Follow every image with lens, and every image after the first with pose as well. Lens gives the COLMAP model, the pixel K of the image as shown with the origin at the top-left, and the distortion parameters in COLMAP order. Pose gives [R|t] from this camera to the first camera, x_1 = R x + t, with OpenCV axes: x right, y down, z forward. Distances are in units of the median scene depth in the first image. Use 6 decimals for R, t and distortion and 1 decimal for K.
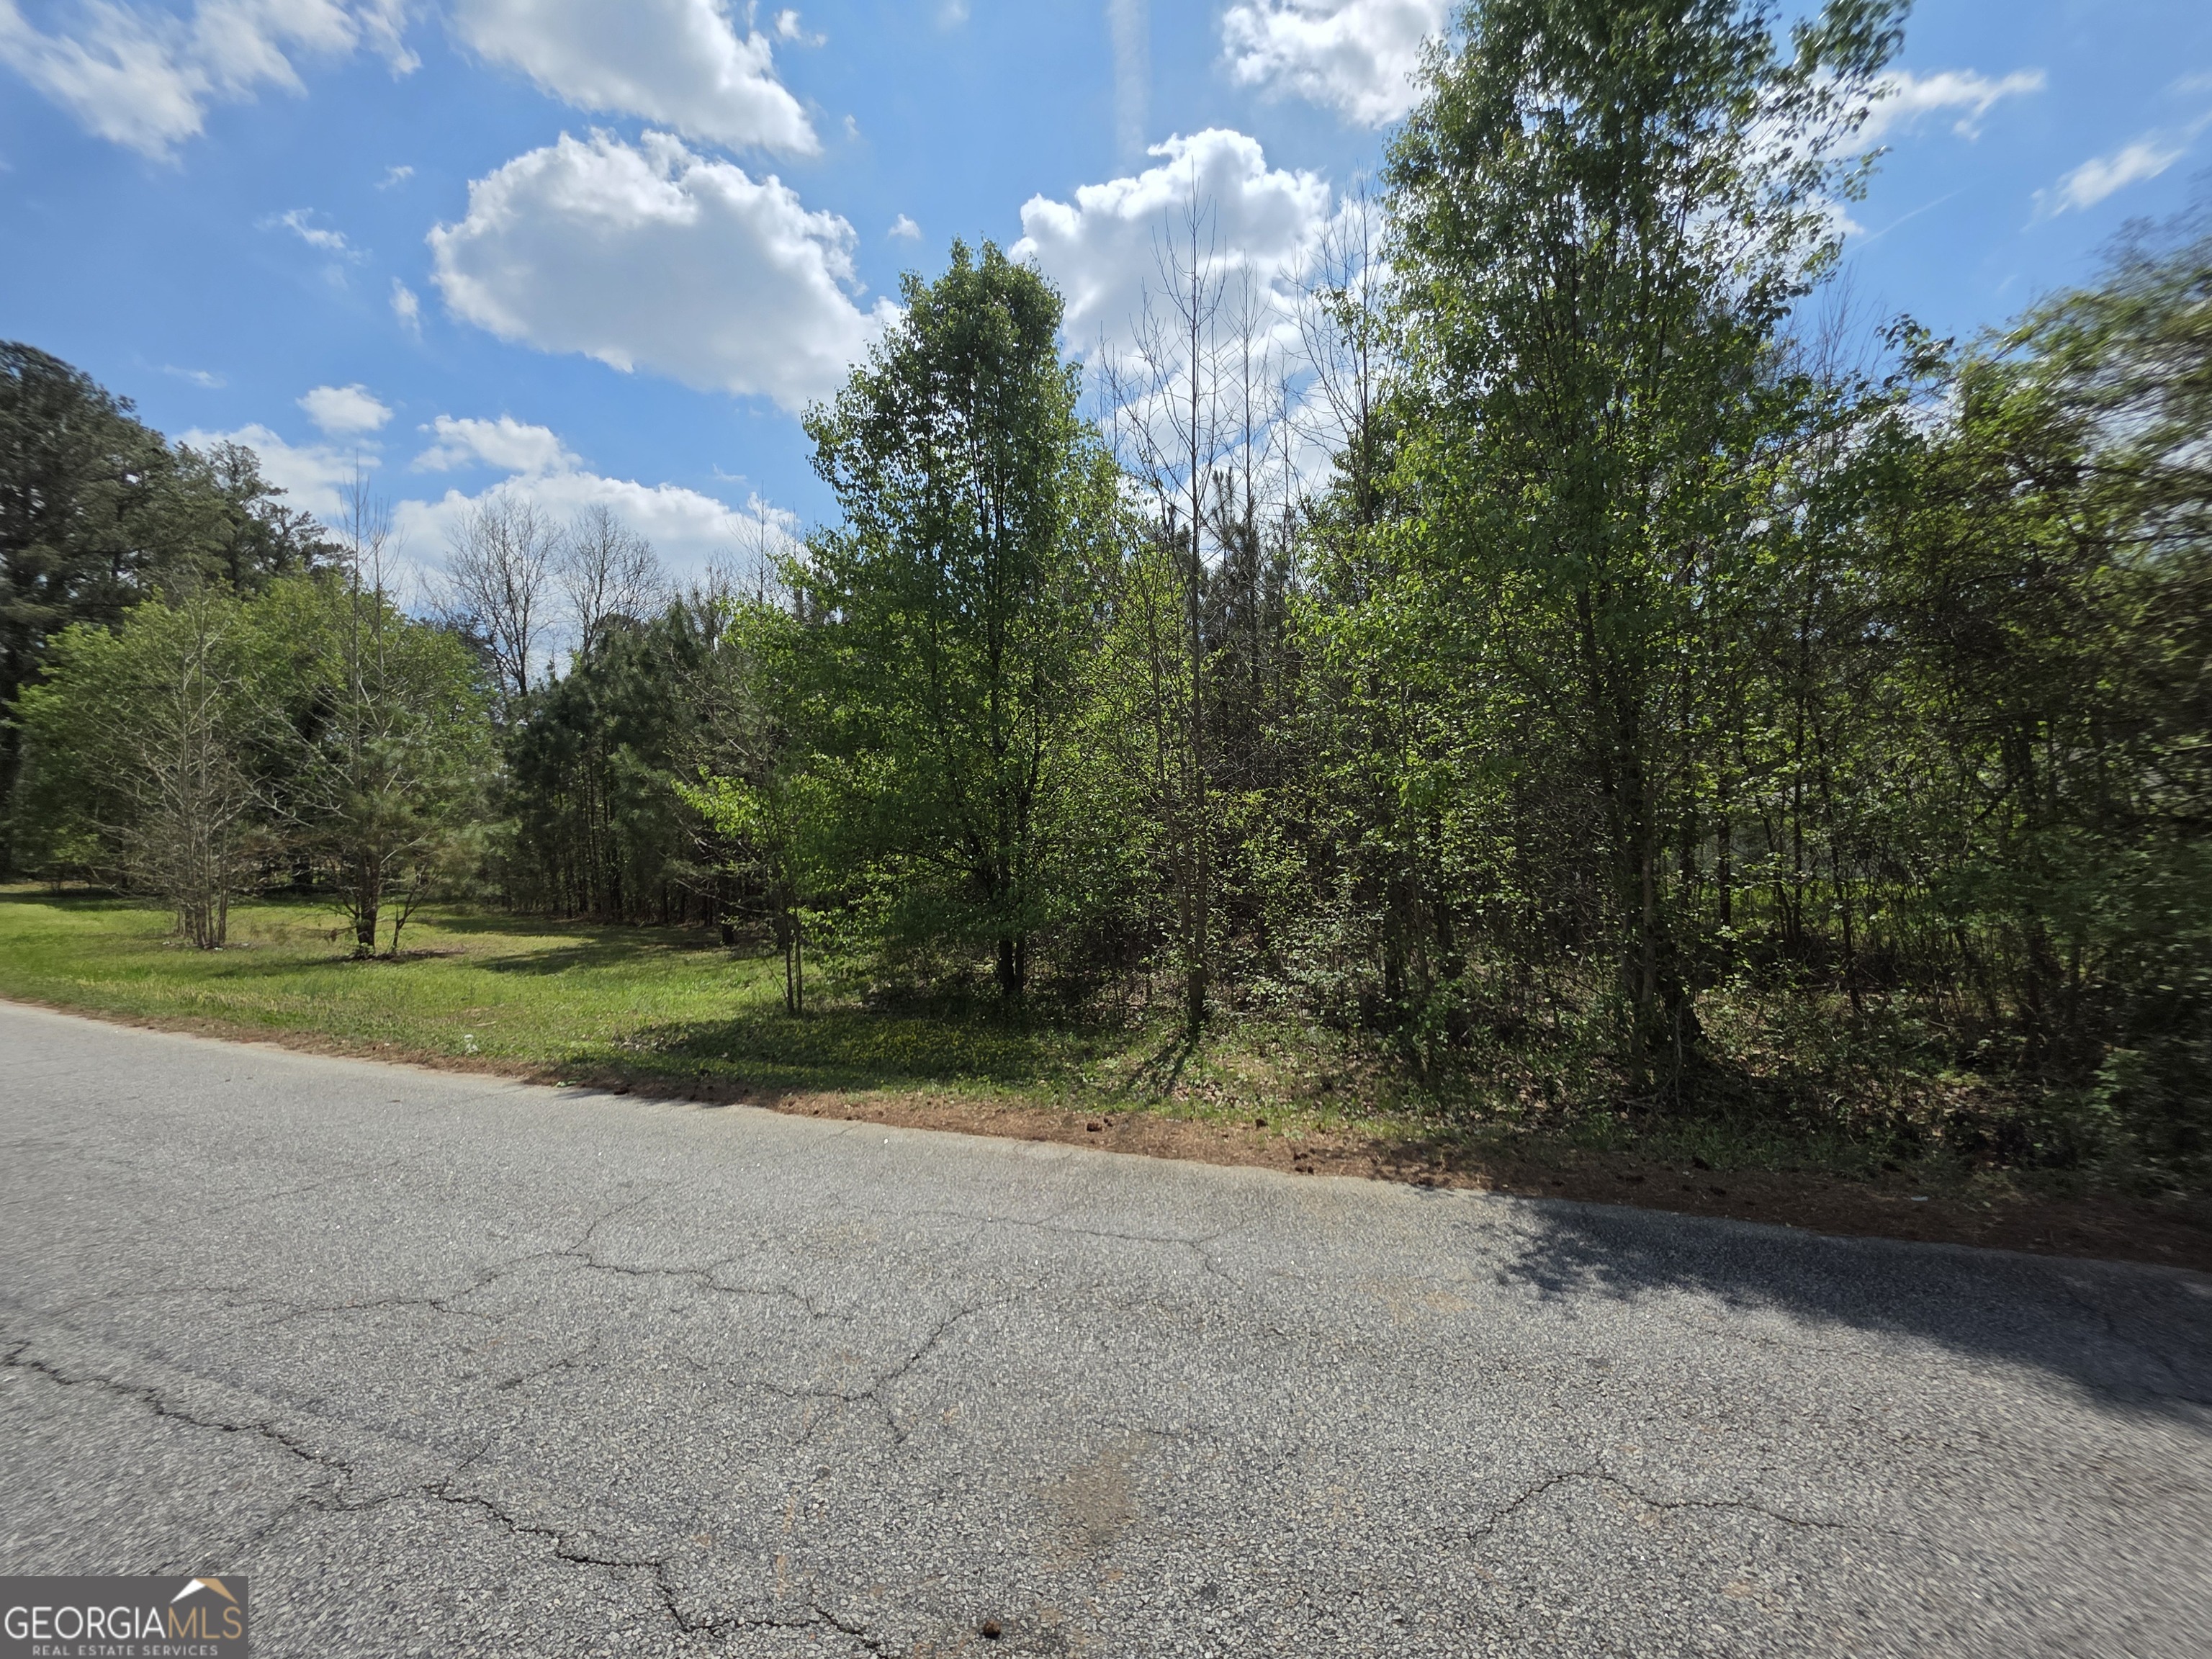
lens RADIAL K [[887.0, 0, 1110.4], [0, 887.0, 814.3], [0, 0, 1]] dist [0.001376, 0.000432]
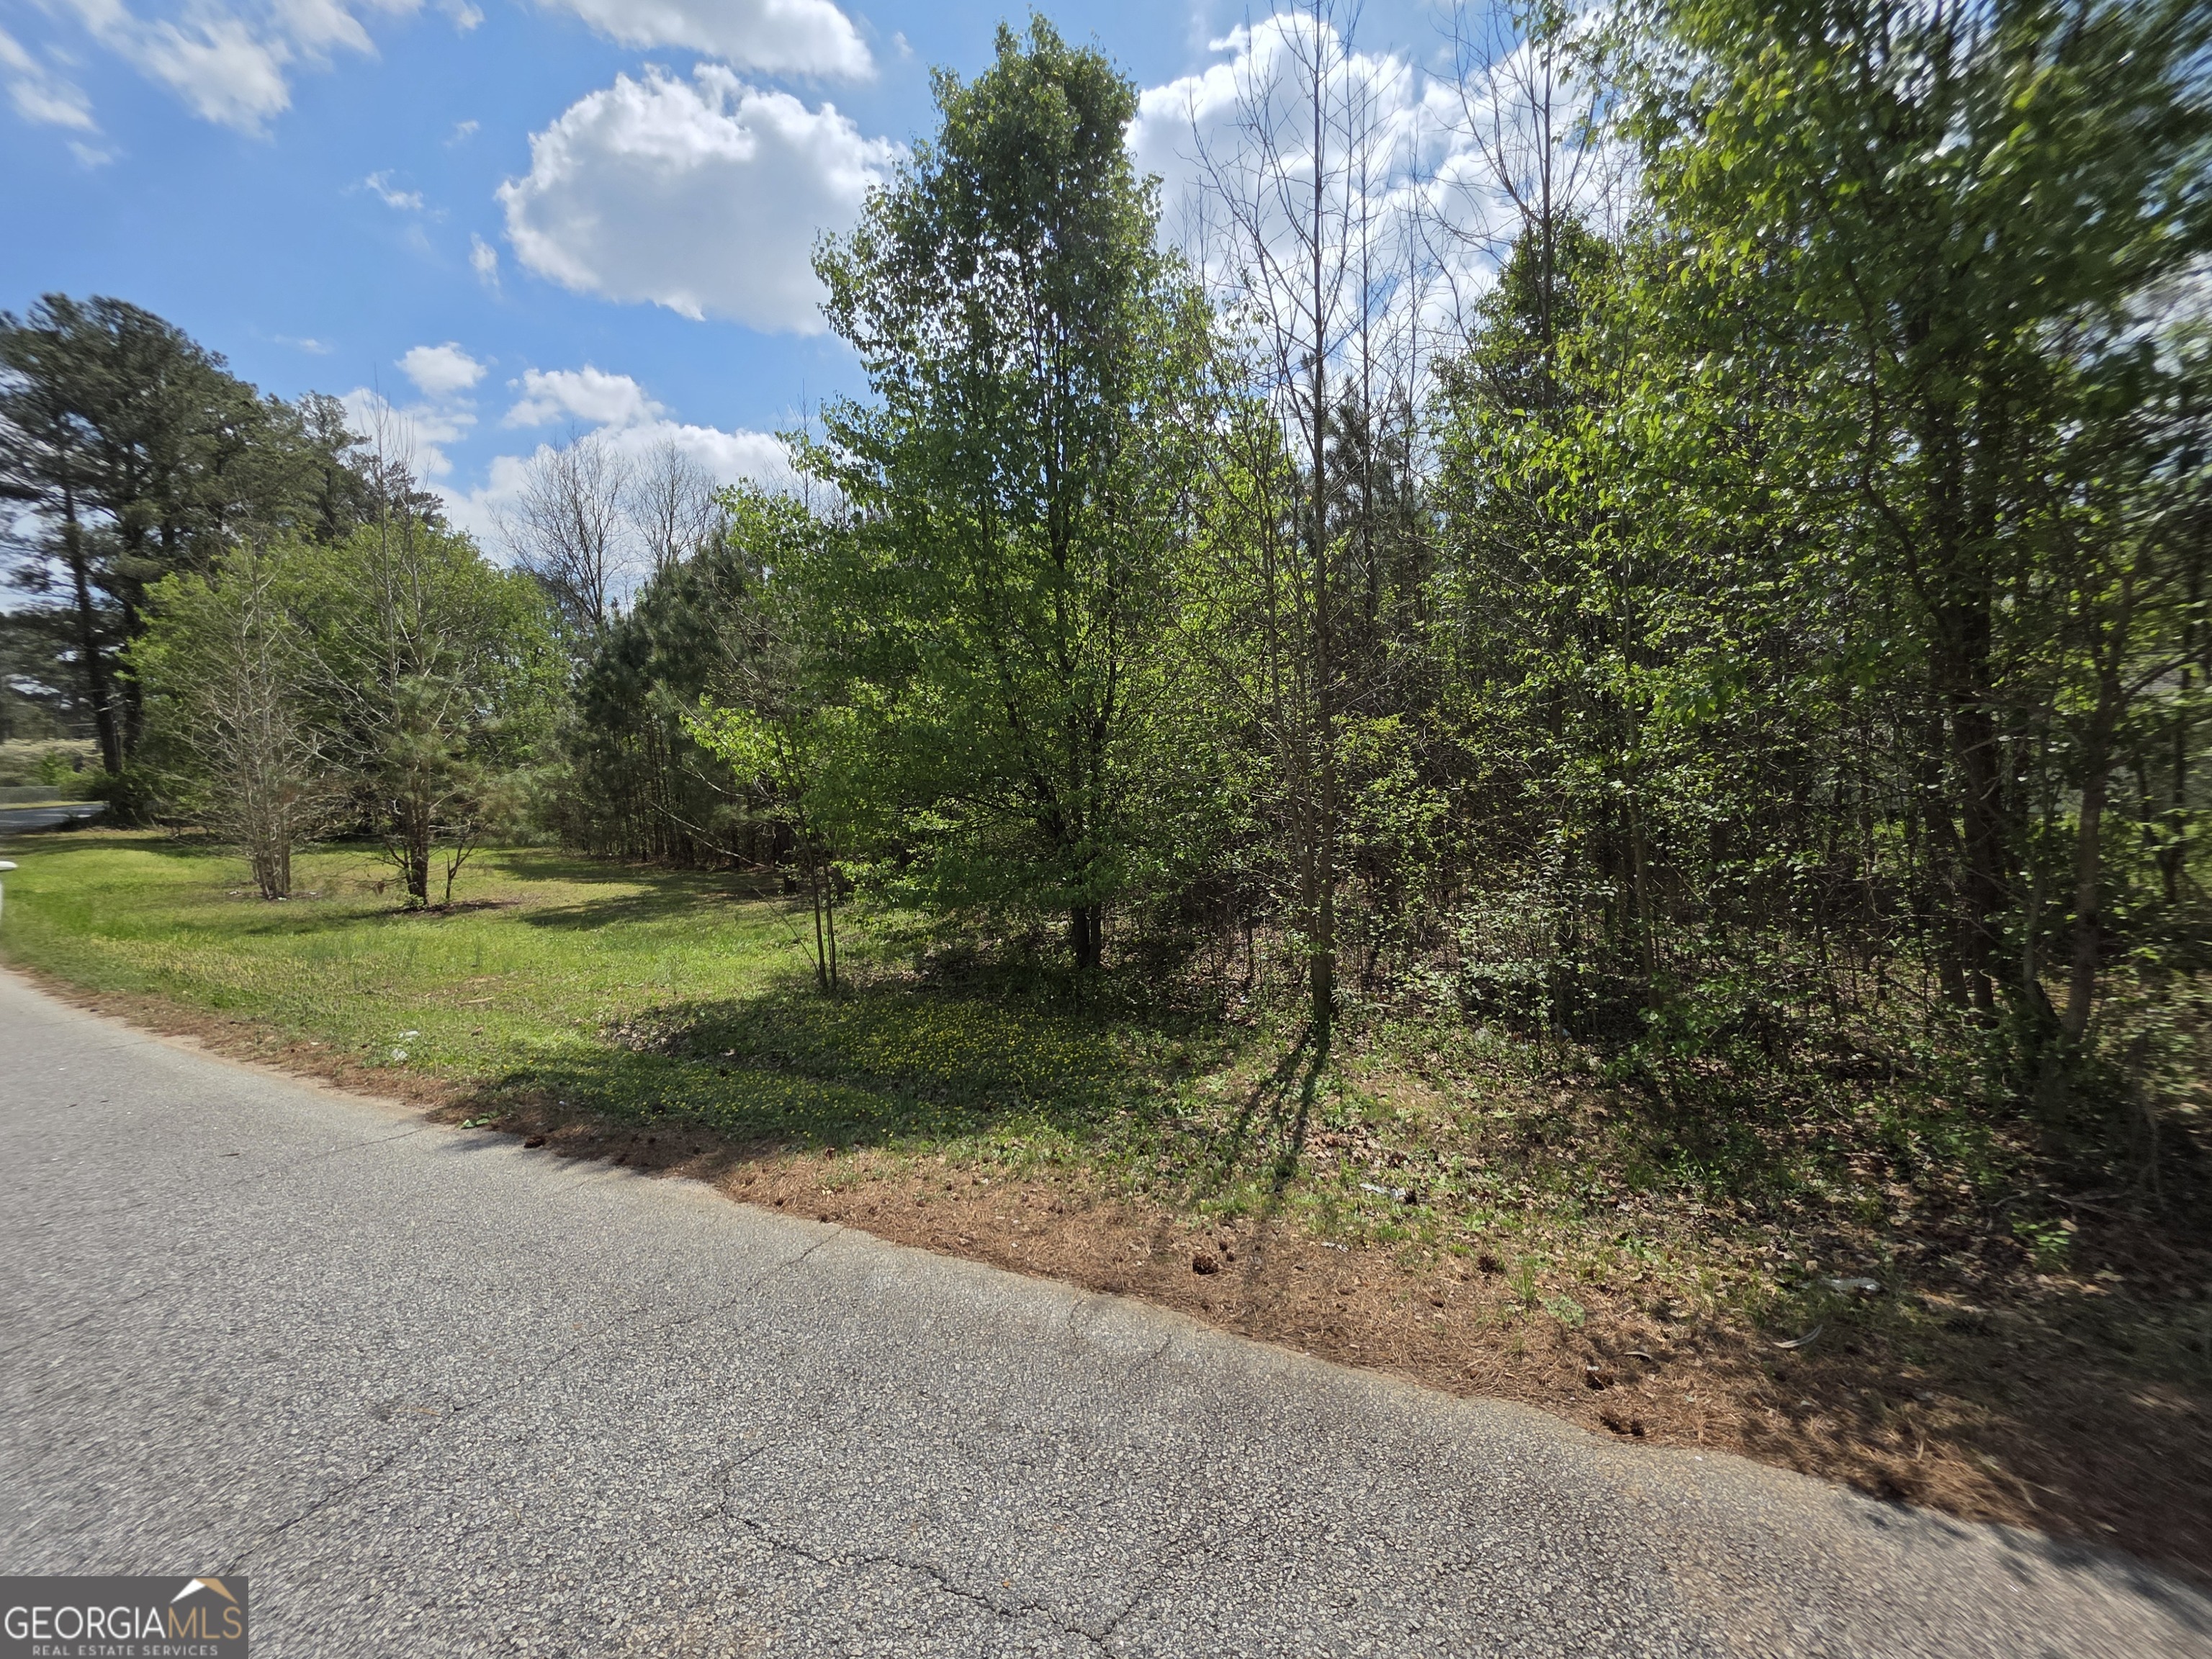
lens RADIAL K [[890.7, 0, 1099.2], [0, 890.7, 763.2], [0, 0, 1]] dist [0.000235, 0.000209]
pose [[0.994462, -0.012006, -0.104409, -0.010031], [0.013606, 0.999800, 0.014632, 0.000845], [0.104212, -0.015971, 0.994427, 0.179709]]
